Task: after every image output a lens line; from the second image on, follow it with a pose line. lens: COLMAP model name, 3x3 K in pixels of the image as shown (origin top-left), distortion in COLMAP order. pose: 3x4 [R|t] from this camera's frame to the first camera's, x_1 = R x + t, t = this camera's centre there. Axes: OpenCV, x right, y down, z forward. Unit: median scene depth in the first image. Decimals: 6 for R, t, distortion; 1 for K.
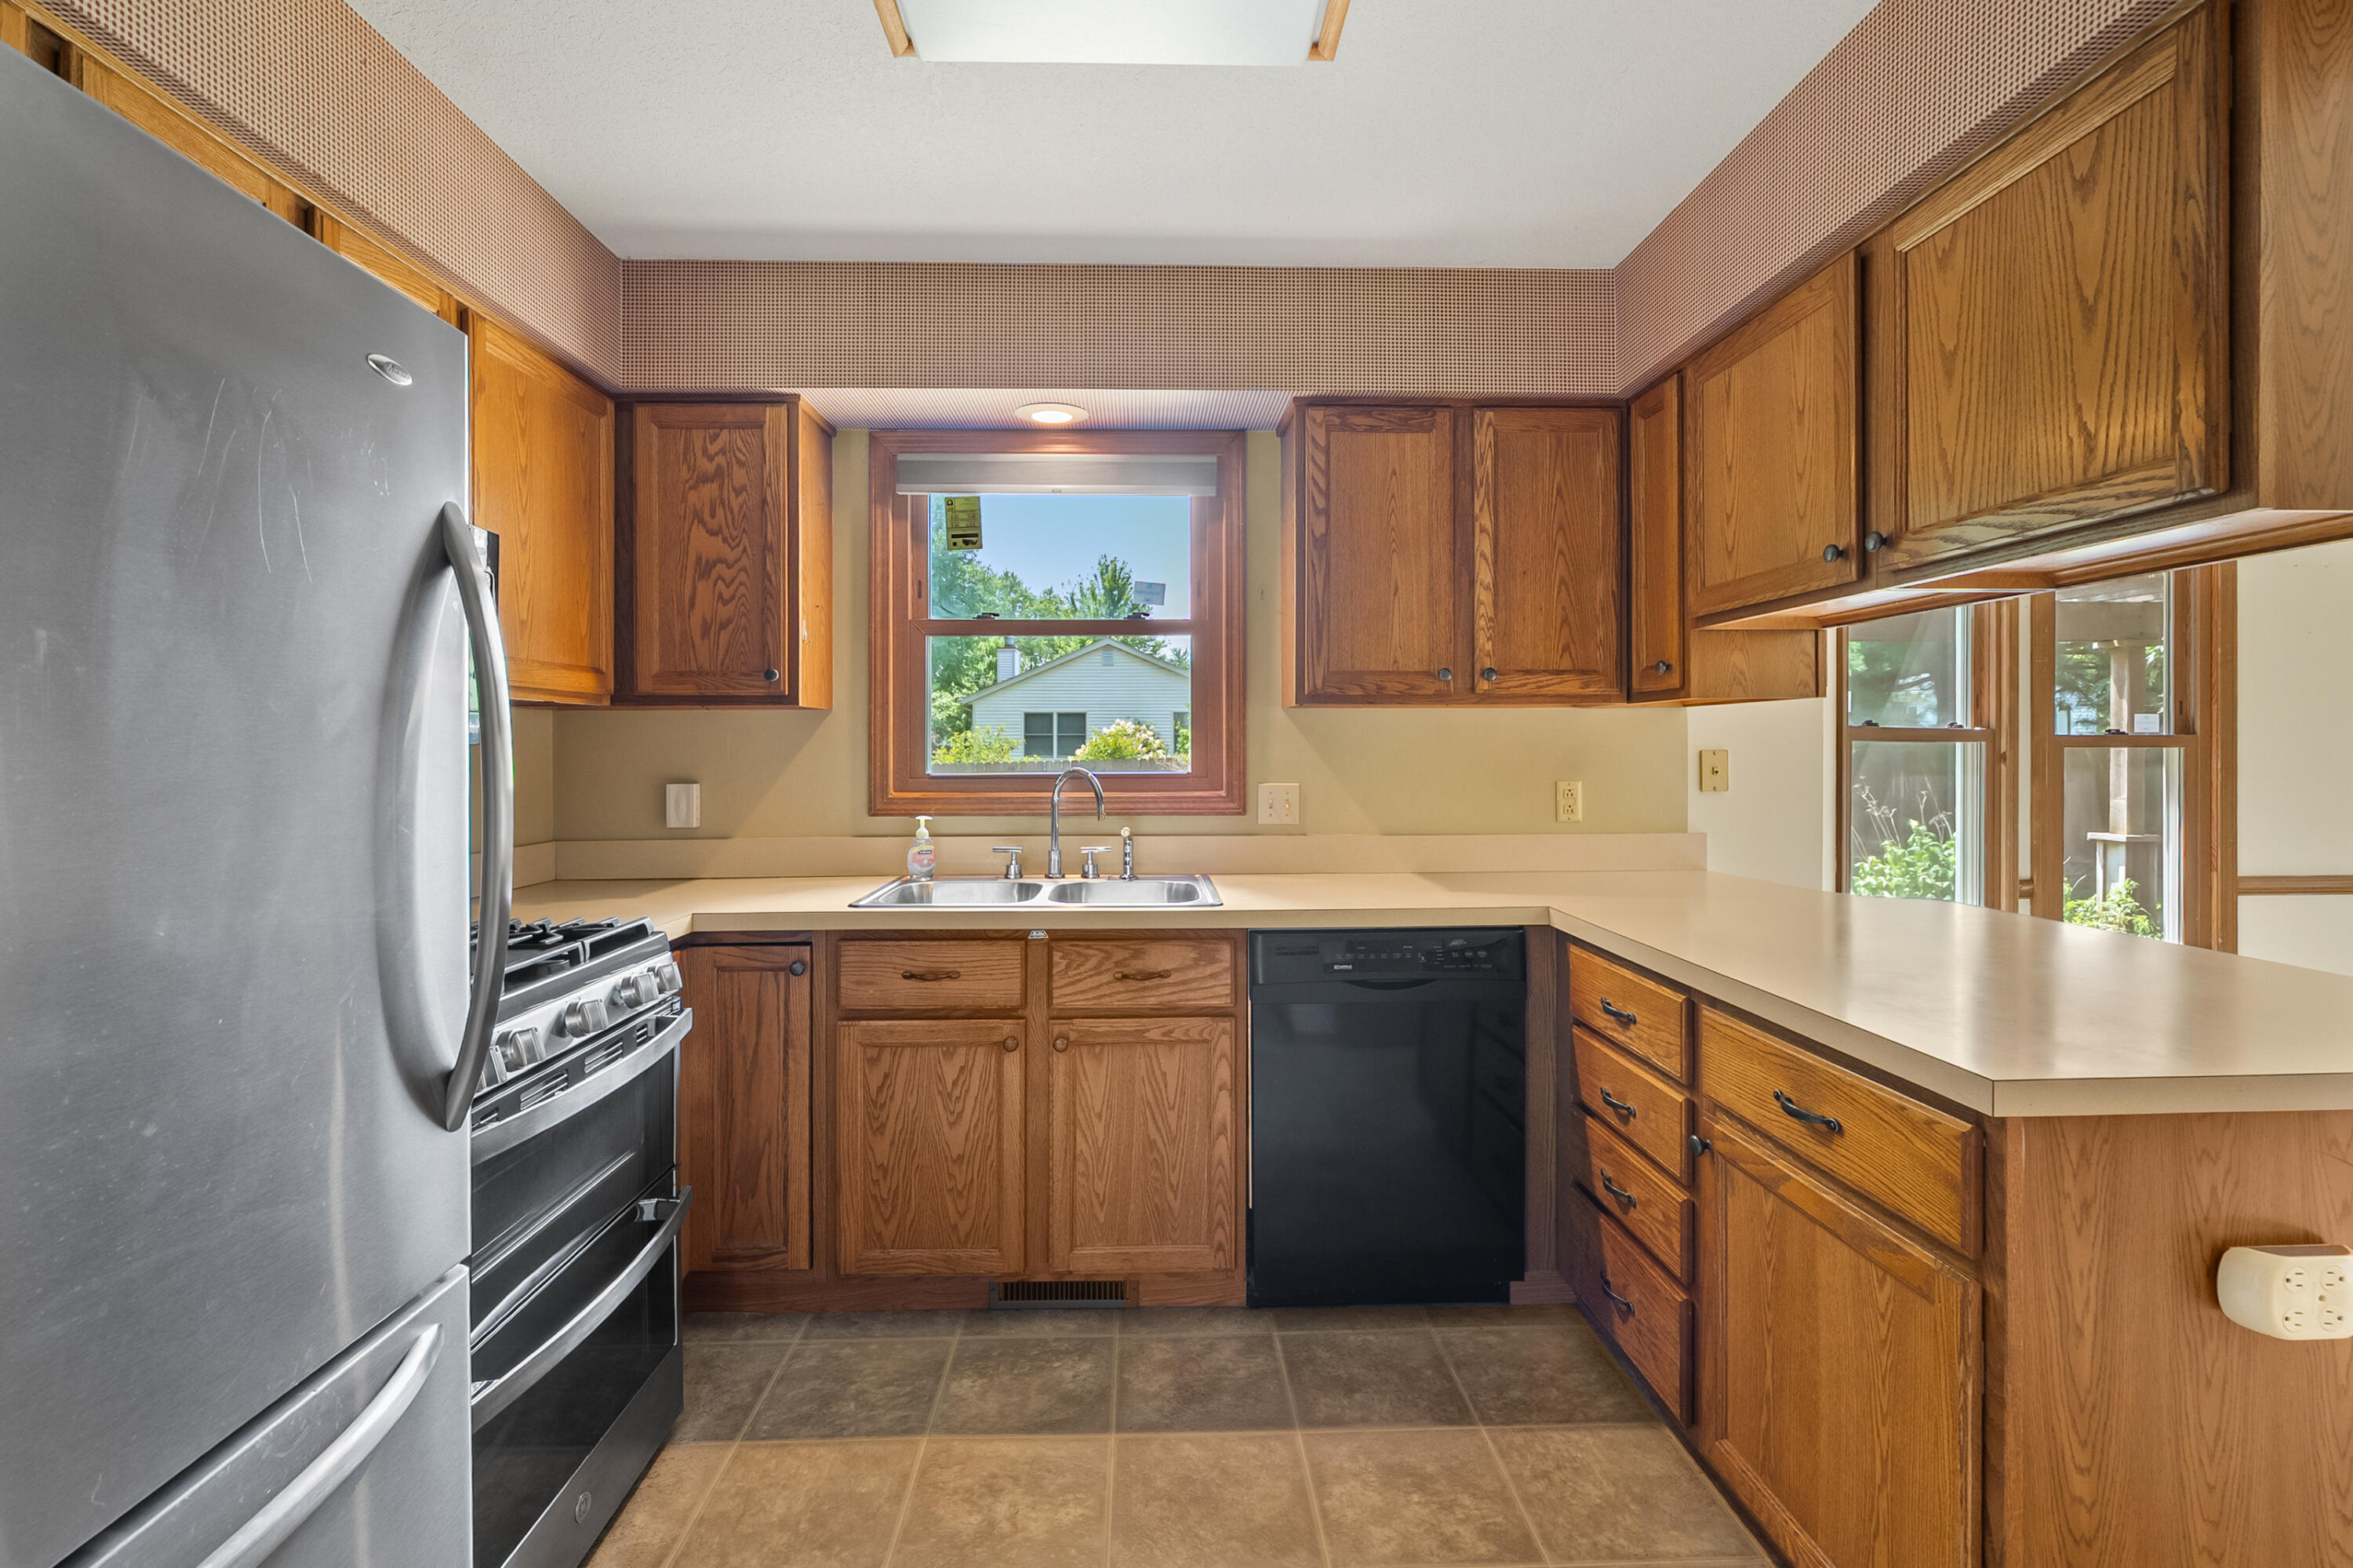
lens RADIAL K [[1068.7, 0, 1161.4], [0, 1068.7, 754.1], [0, 0, 1]] dist [-0.004464, 0.002318]
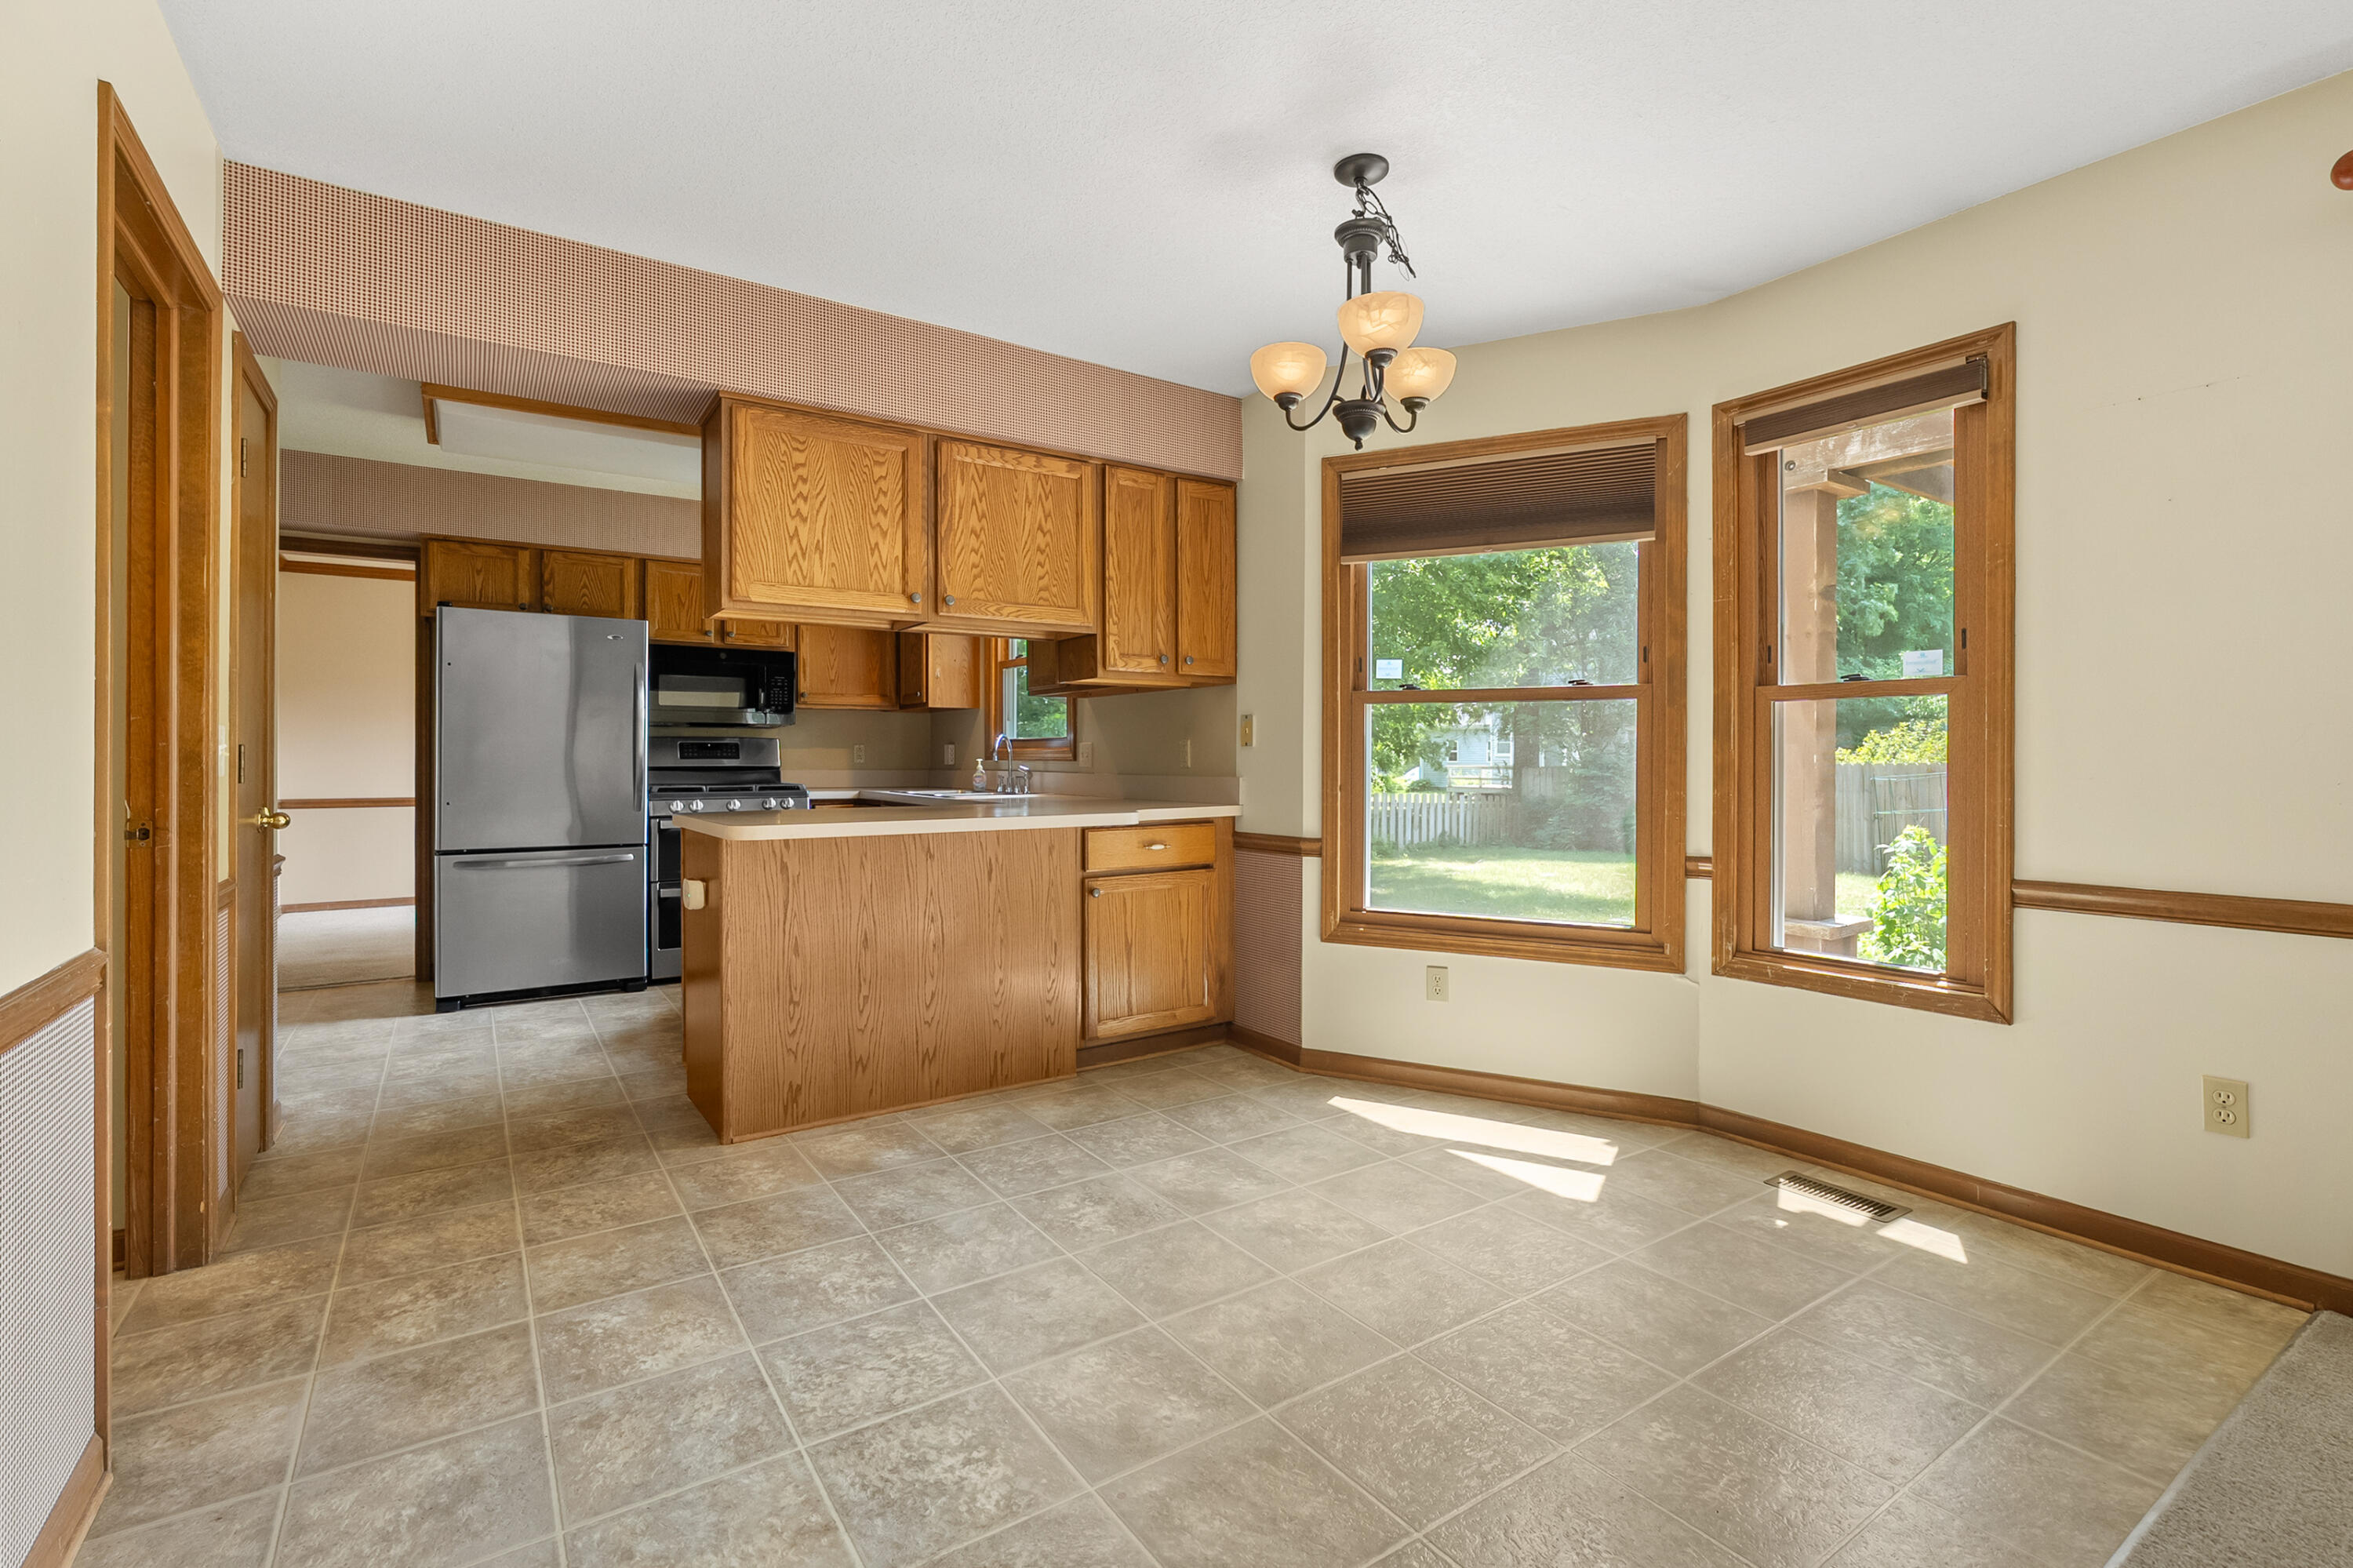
lens RADIAL K [[1068.7, 0, 1178.5], [0, 1068.7, 770.9], [0, 0, 1]] dist [-0.004464, 0.002318]
pose [[0.529250, 0.014292, -0.848346, 2.108527], [-0.006017, 0.999896, 0.013091, 0.064988], [0.848445, -0.001823, 0.529281, 0.298418]]
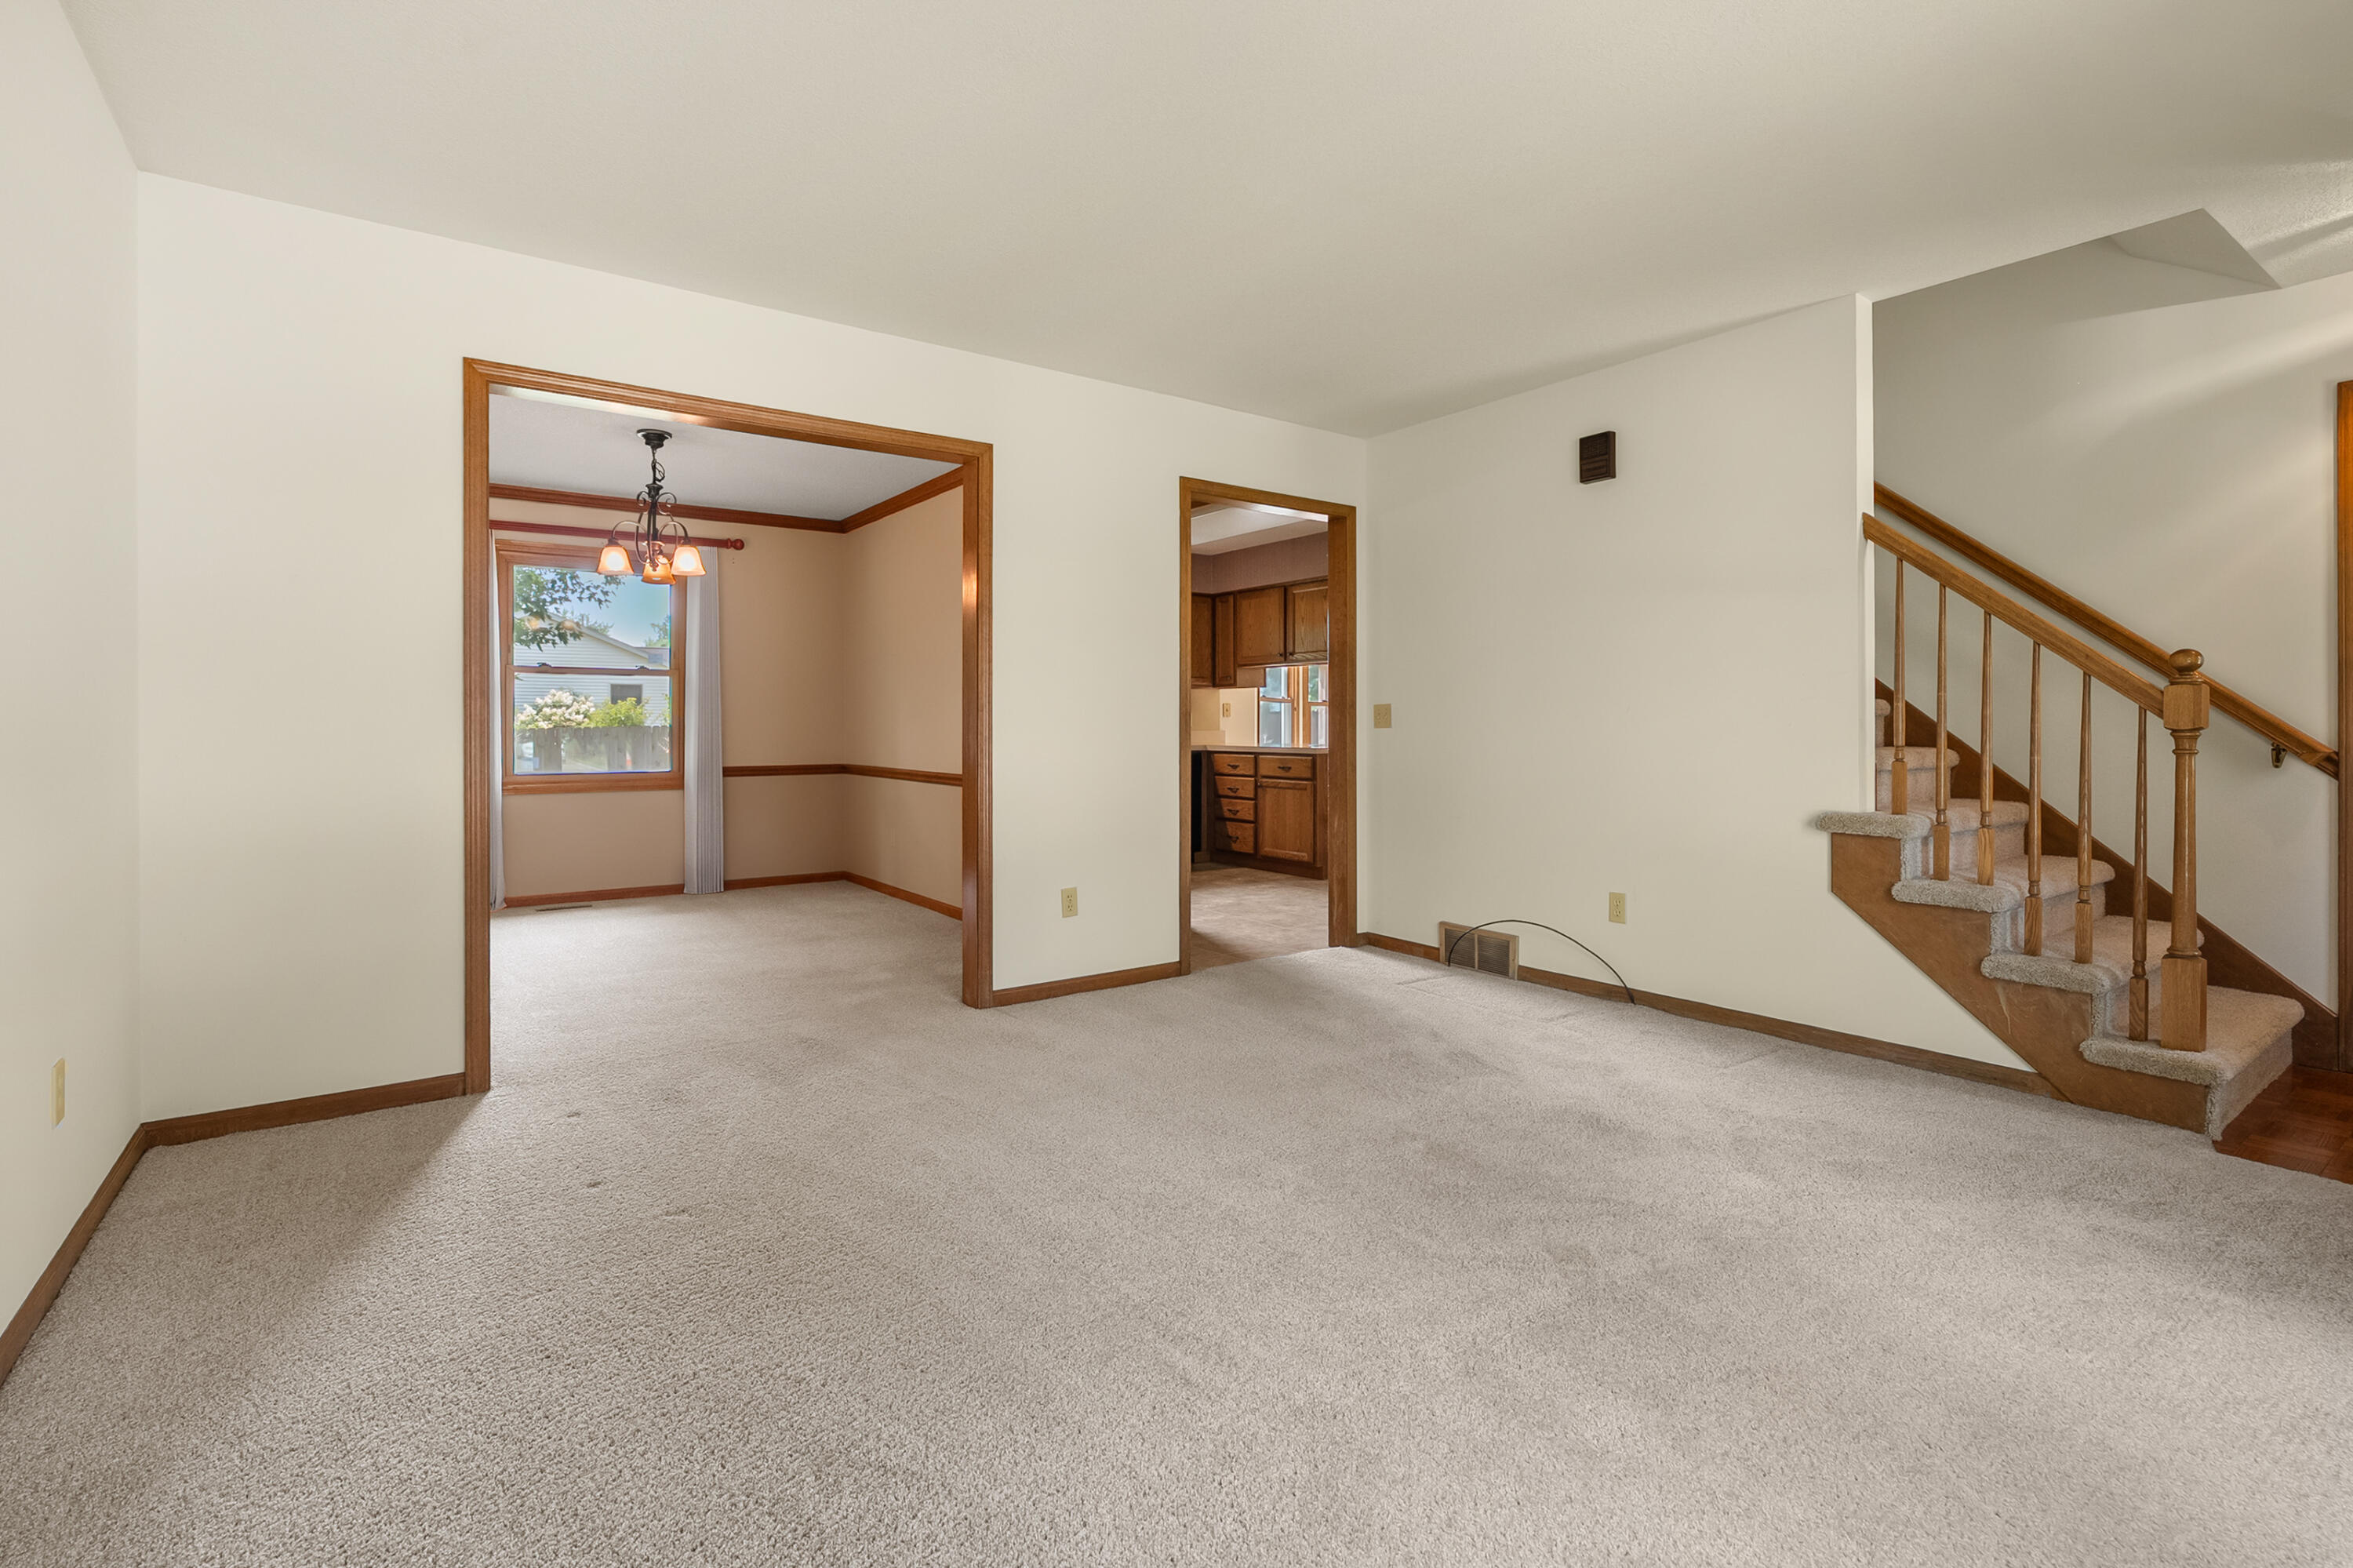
lens RADIAL K [[1068.7, 0, 1157.9], [0, 1068.7, 734.6], [0, 0, 1]] dist [-0.004464, 0.002318]
pose [[0.831426, -0.001674, 0.555633, -1.707842], [0.000723, 0.999998, 0.001930, 0.100279], [-0.555635, -0.001203, 0.831425, -1.820365]]
